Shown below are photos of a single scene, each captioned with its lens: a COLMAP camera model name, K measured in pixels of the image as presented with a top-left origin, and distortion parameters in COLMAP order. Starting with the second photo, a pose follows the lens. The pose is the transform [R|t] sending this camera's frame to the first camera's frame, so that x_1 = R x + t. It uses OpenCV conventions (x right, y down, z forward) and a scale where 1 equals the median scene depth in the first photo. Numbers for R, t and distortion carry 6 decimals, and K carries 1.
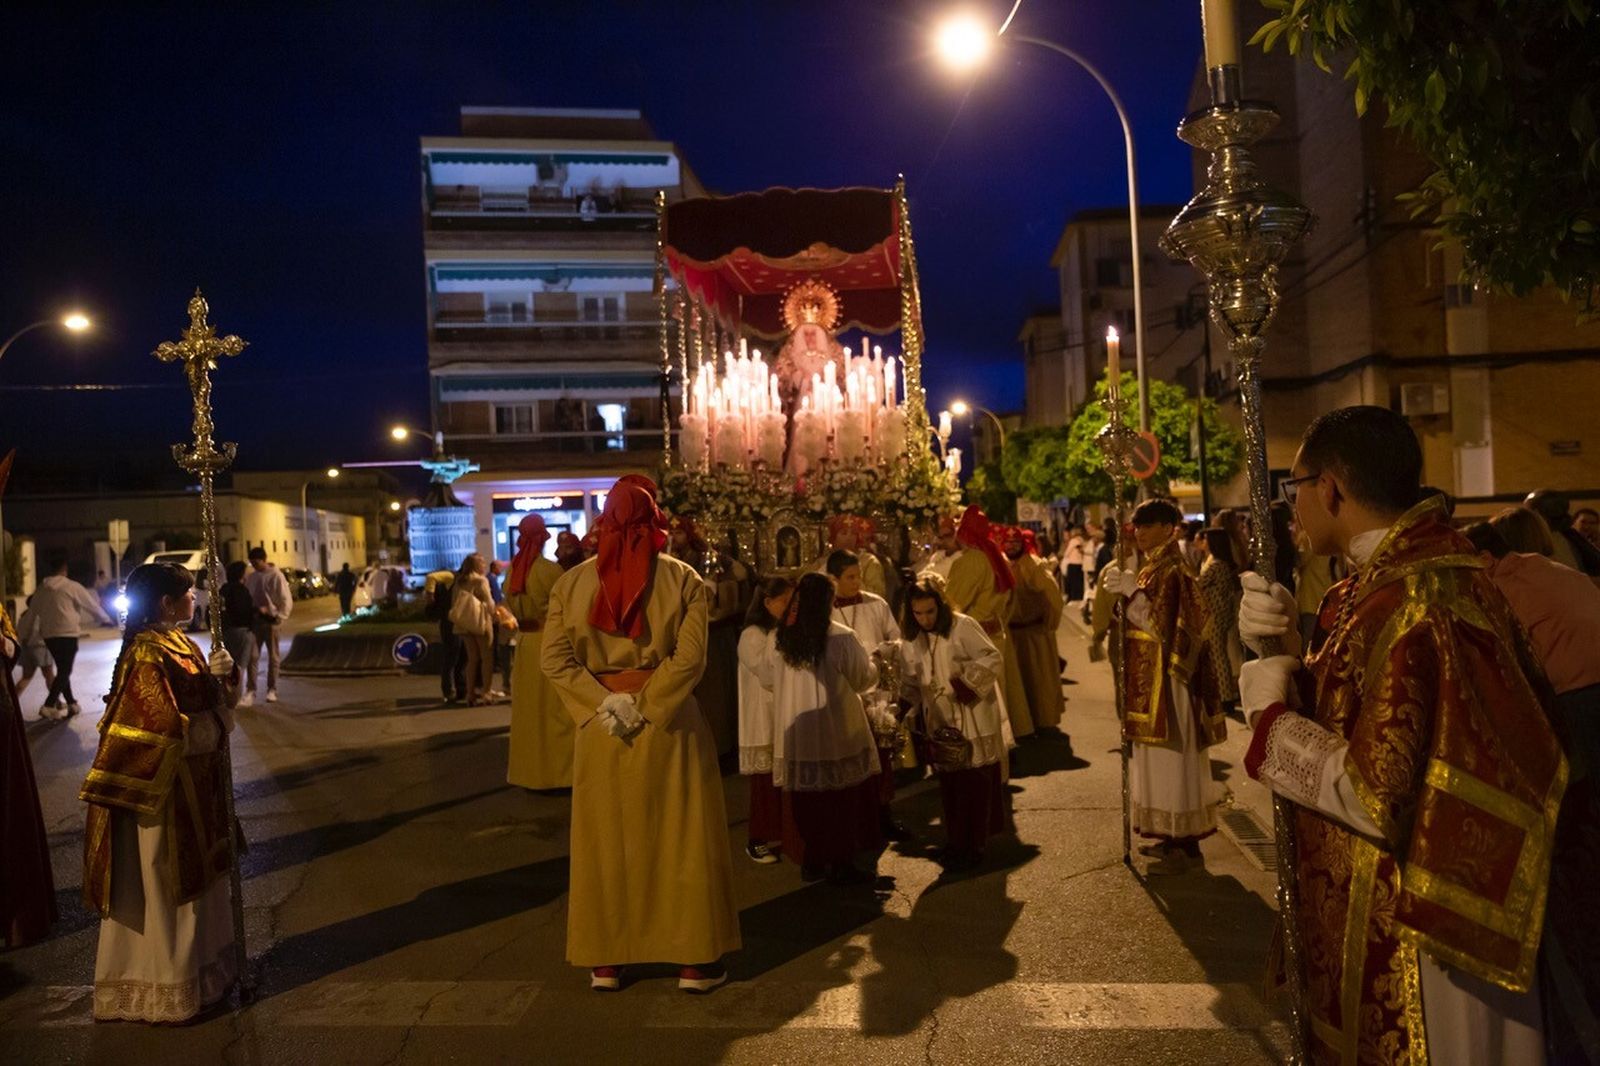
lens RADIAL K [[1305.6, 0, 800.0], [0, 1305.6, 533.0], [0, 0, 1]] dist [-0.067557, 0.102154]
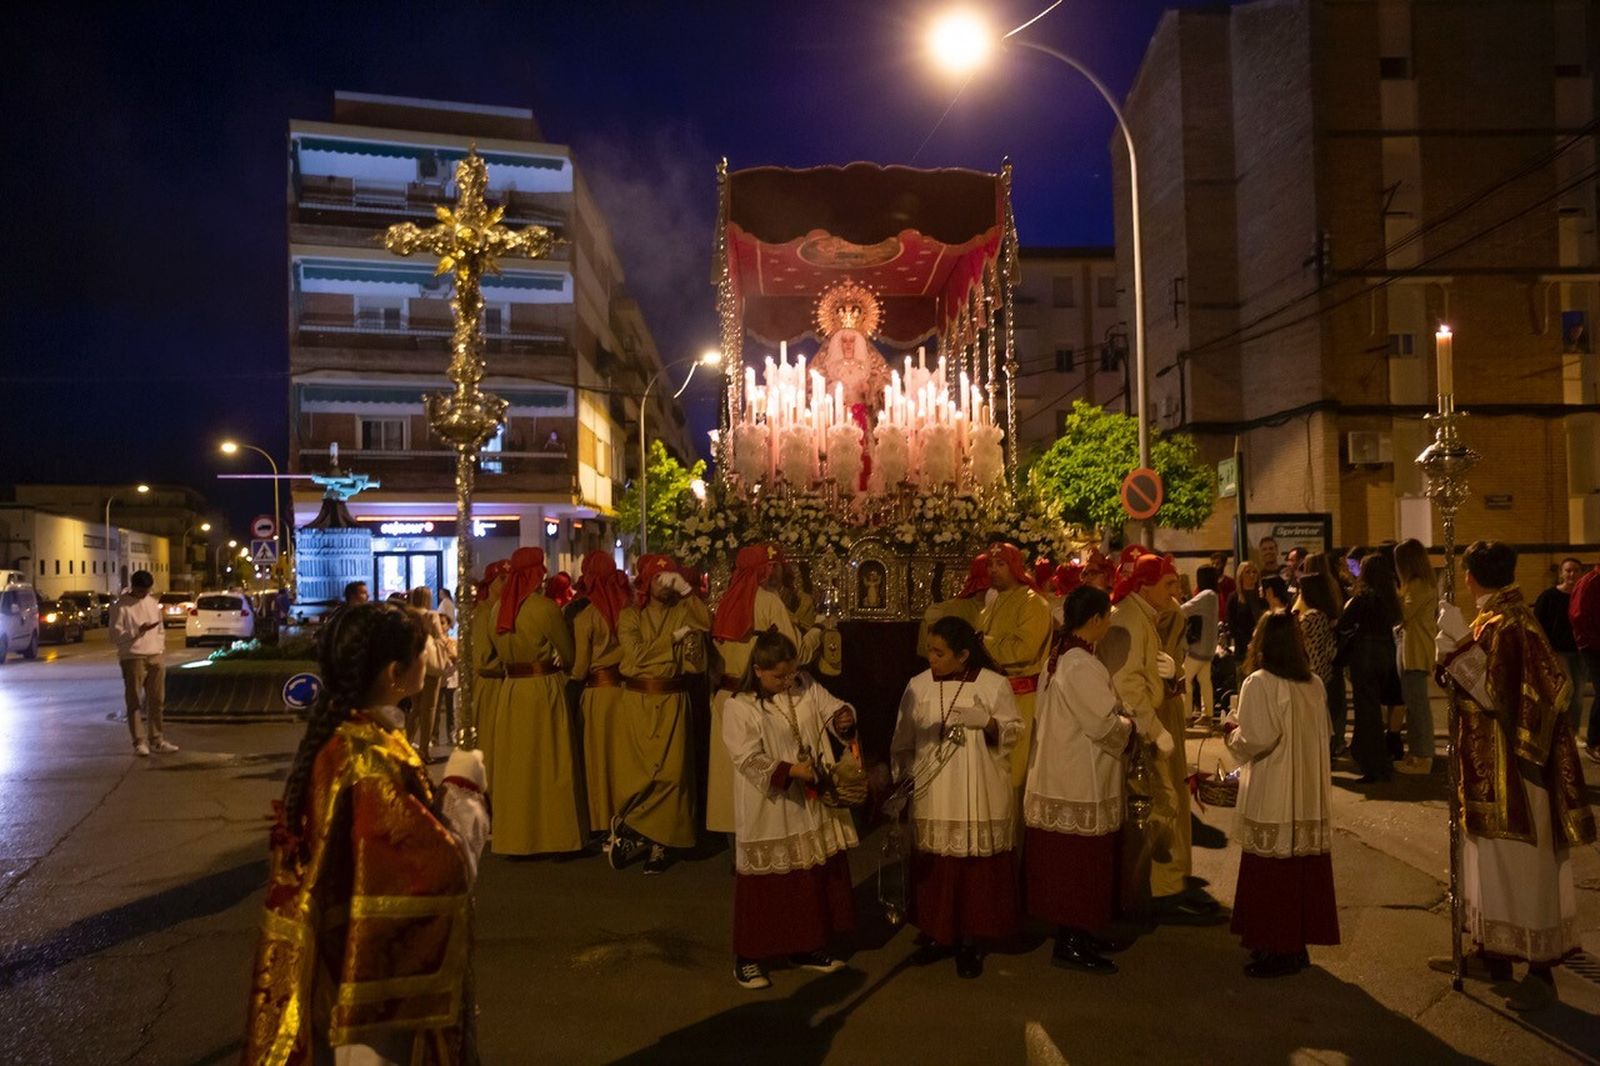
lens RADIAL K [[1305.6, 0, 800.0], [0, 1305.6, 533.0], [0, 0, 1]] dist [-0.067557, 0.102154]
pose [[0.989040, 0.028751, 0.144818, -0.089150], [-0.024687, 0.999252, -0.029779, 0.001800], [-0.145566, 0.025877, 0.989010, 0.086673]]
